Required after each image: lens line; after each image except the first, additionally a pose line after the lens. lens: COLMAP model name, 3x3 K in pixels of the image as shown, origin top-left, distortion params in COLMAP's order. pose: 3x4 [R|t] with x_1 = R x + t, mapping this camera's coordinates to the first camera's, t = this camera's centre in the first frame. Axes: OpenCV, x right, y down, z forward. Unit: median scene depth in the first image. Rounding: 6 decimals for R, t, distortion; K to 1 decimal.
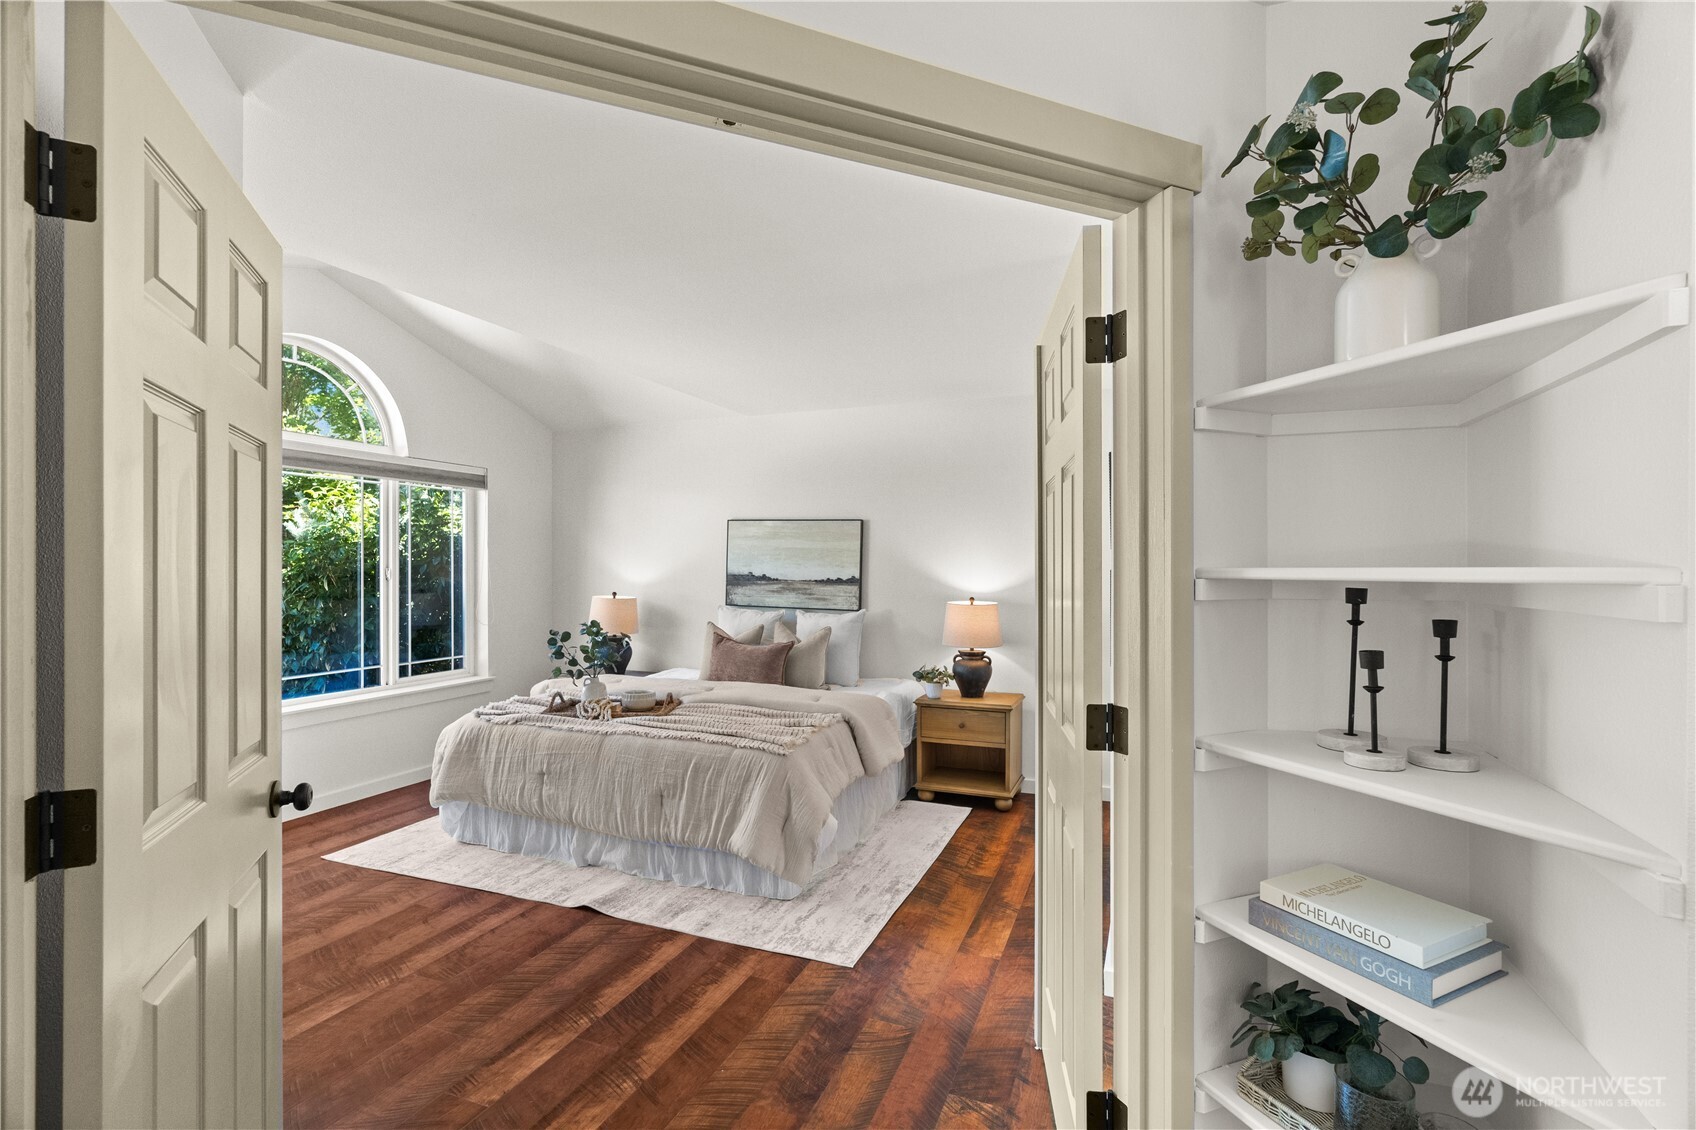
lens RADIAL K [[768.9, 0, 848.0], [0, 768.9, 565.0], [0, 0, 1]] dist [-0.002704, 0.000445]
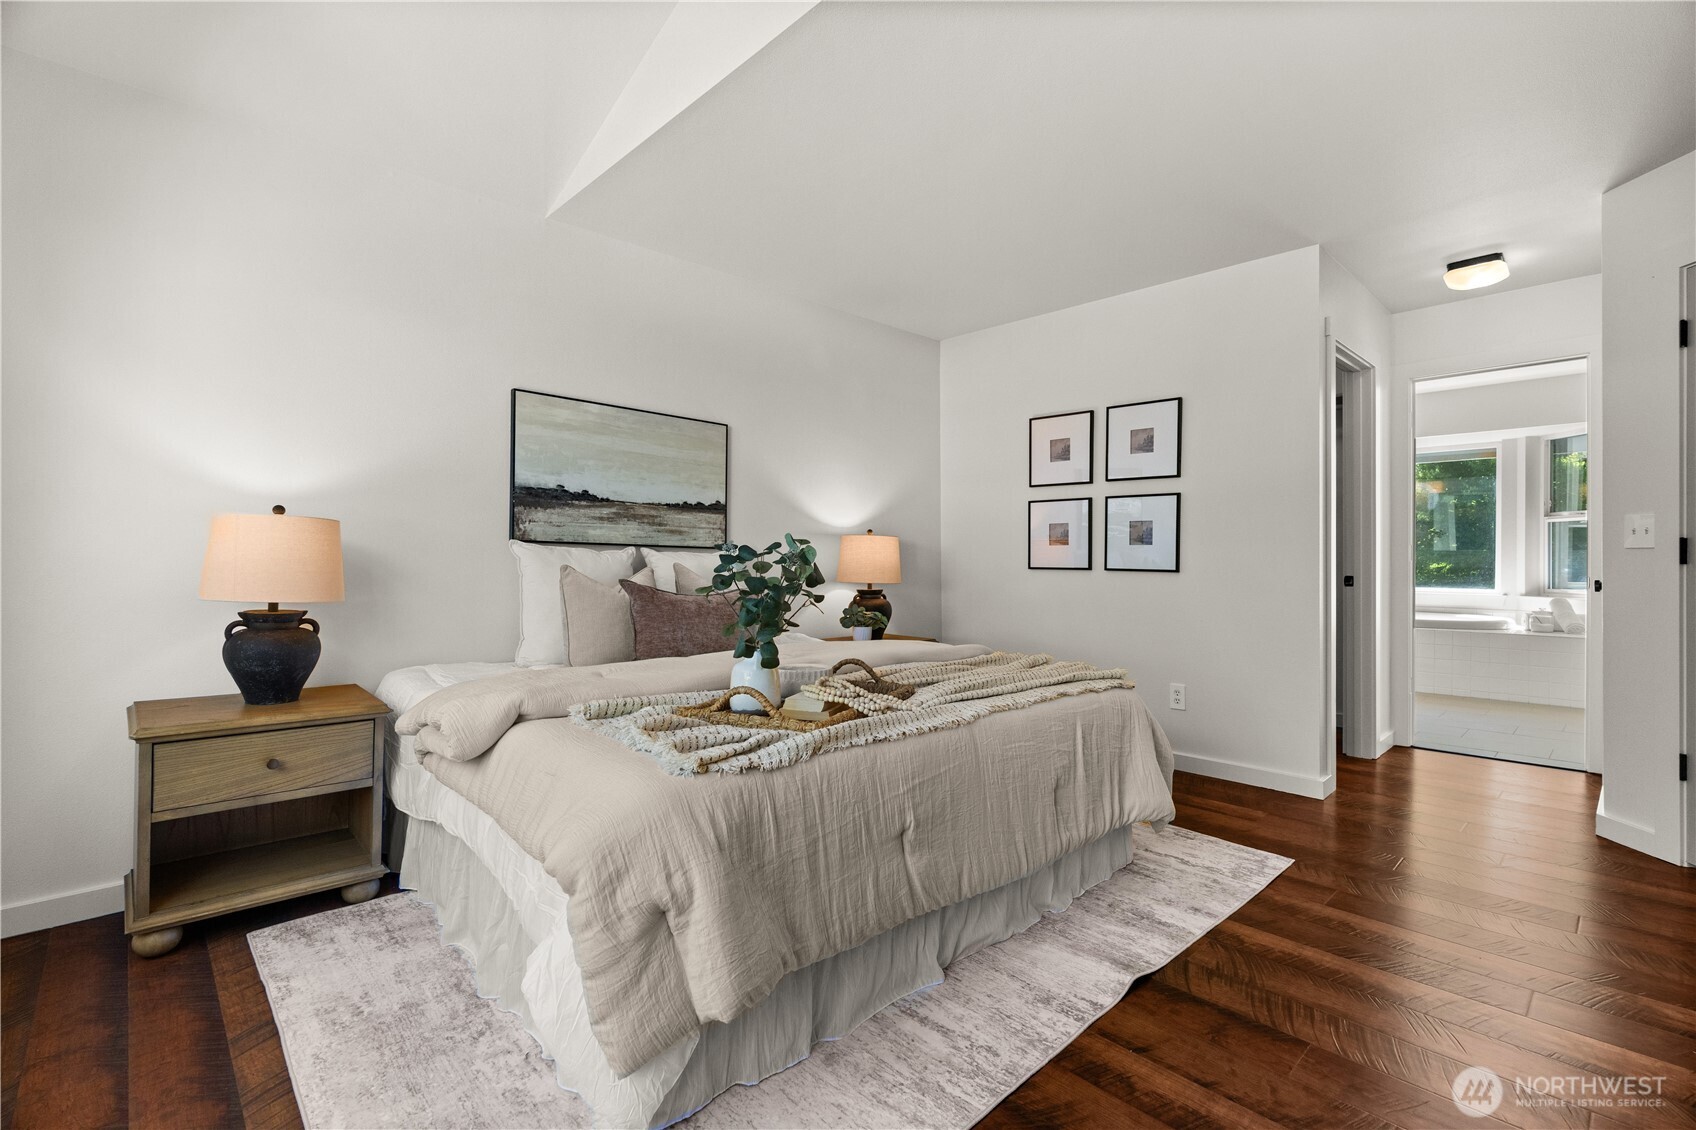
lens RADIAL K [[768.9, 0, 848.0], [0, 768.9, 565.0], [0, 0, 1]] dist [-0.002704, 0.000445]
pose [[0.417718, -0.004917, 0.908564, -0.602248], [-0.002469, 0.999976, 0.006546, 0.070047], [-0.908574, -0.004977, 0.417695, 0.585184]]
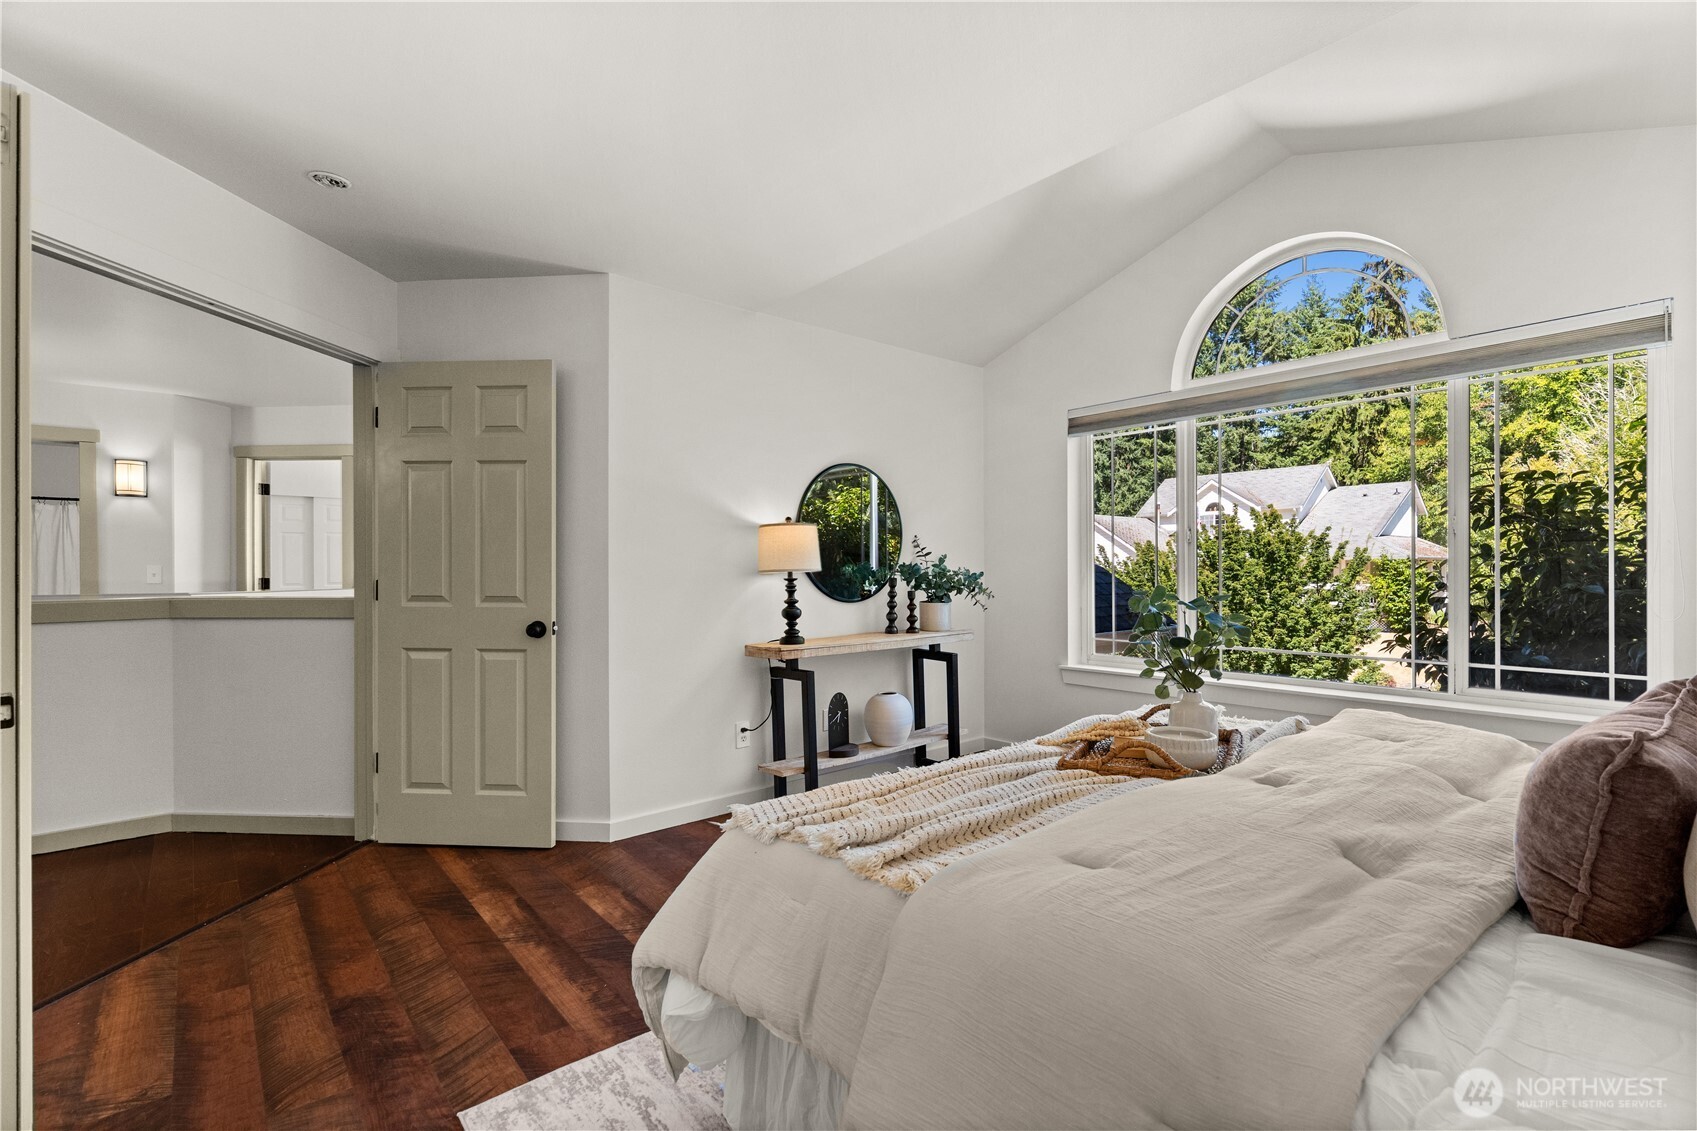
lens RADIAL K [[769.4, 0, 848.5], [0, 769.4, 565.5], [0, 0, 1]] dist [-0.002704, 0.000445]
pose [[-0.466578, -0.004010, -0.884471, 0.213415], [0.006267, 0.999950, -0.007840, 0.047350], [0.884458, -0.009201, -0.466530, 0.824481]]
